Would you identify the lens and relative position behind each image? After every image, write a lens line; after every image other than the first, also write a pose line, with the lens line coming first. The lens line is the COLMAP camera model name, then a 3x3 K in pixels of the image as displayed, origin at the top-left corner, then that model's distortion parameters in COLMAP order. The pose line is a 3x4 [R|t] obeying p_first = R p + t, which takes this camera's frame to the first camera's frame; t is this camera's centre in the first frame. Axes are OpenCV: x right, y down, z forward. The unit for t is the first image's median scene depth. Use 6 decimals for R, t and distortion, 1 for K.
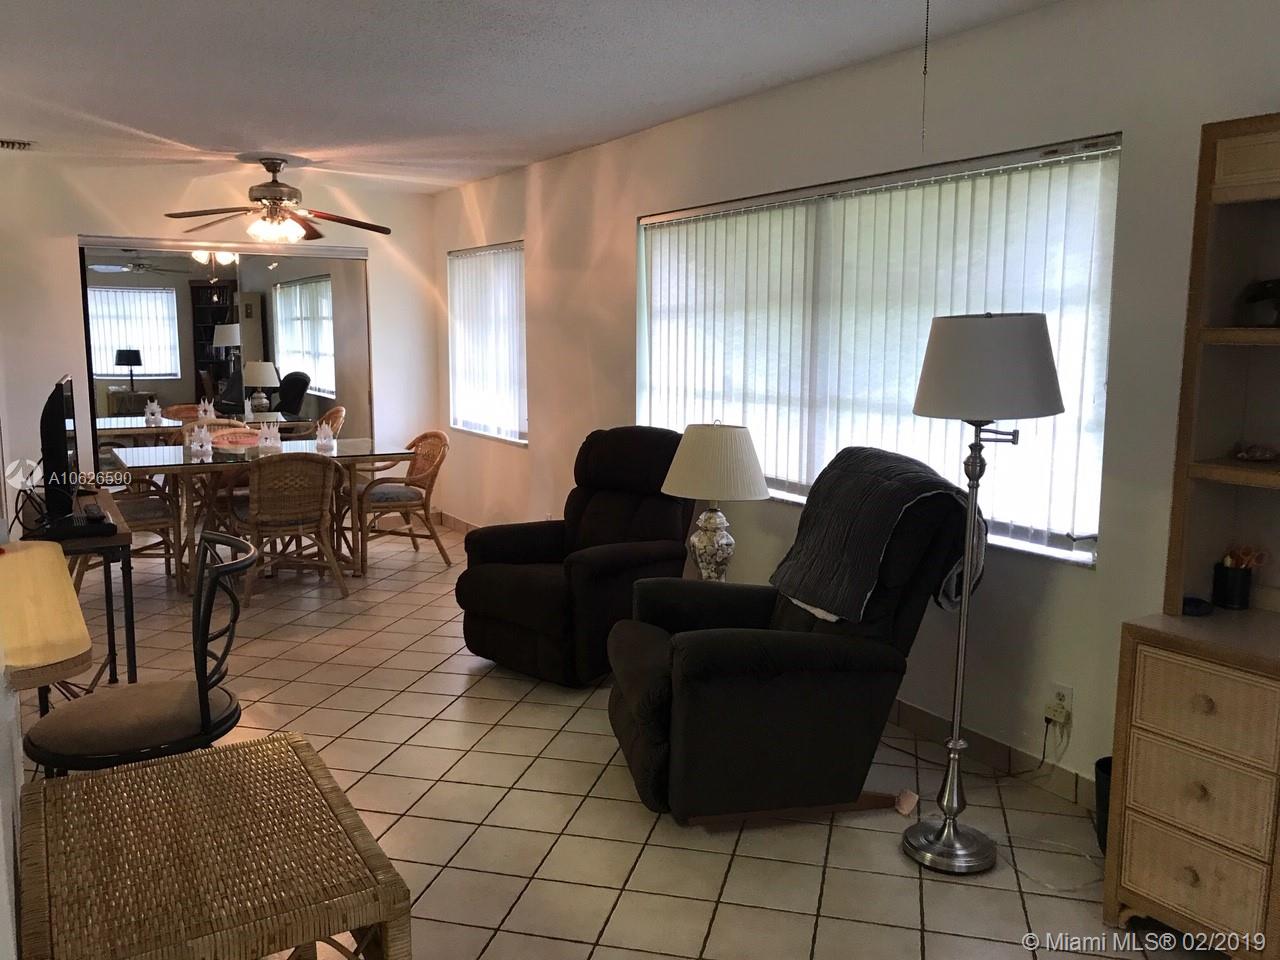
lens RADIAL K [[1036.3, 0, 641.4], [0, 1036.3, 476.3], [0, 0, 1]] dist [-0.018637, -0.009005]
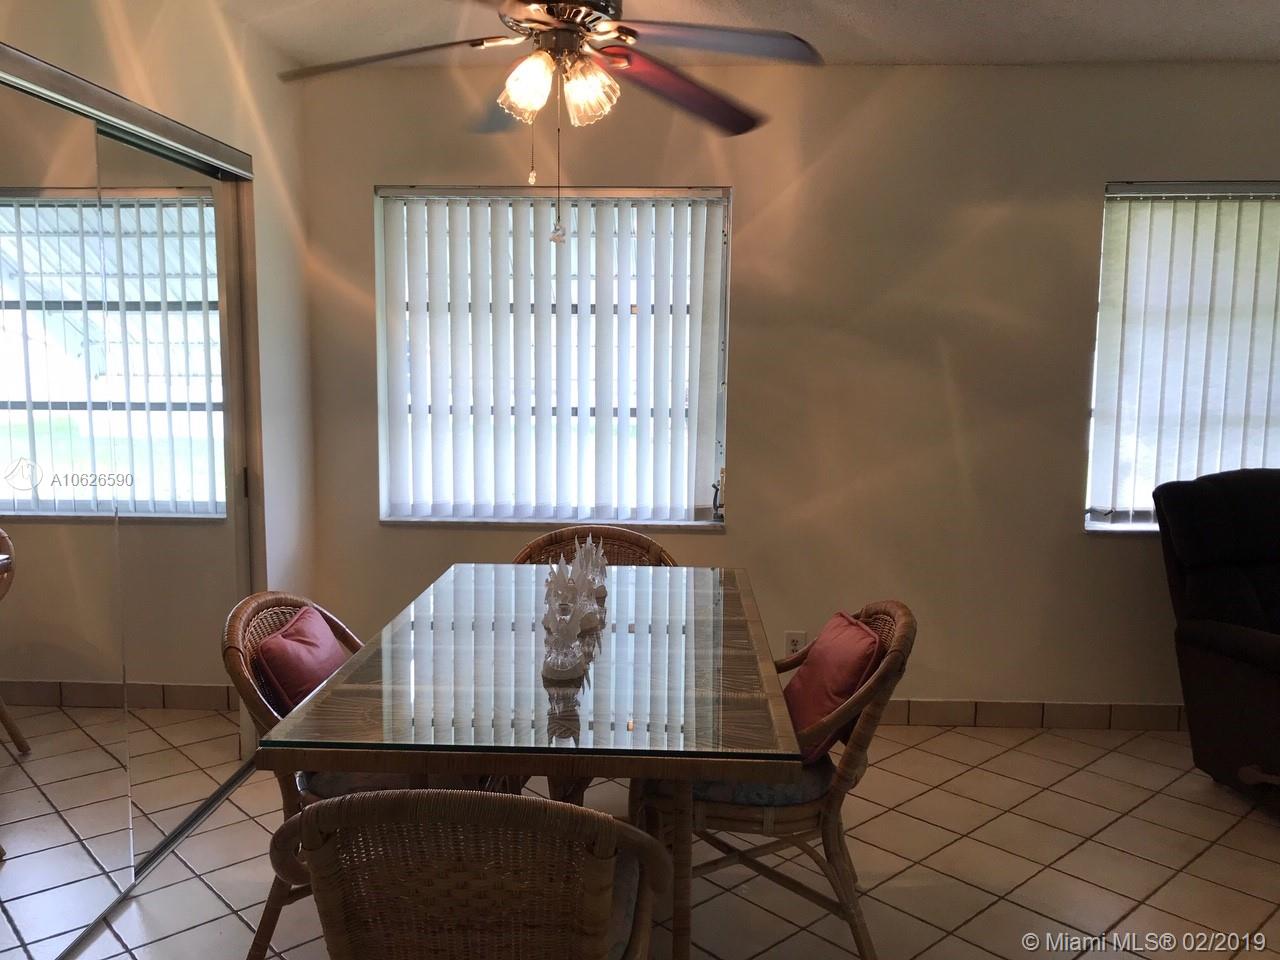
lens RADIAL K [[1036.3, 0, 641.4], [0, 1036.3, 476.3], [0, 0, 1]] dist [-0.018637, -0.009005]
pose [[0.576570, -0.059861, 0.814852, -0.883952], [0.107257, 0.994227, -0.002854, -0.089730], [-0.809977, 0.089044, 0.579662, 0.977370]]
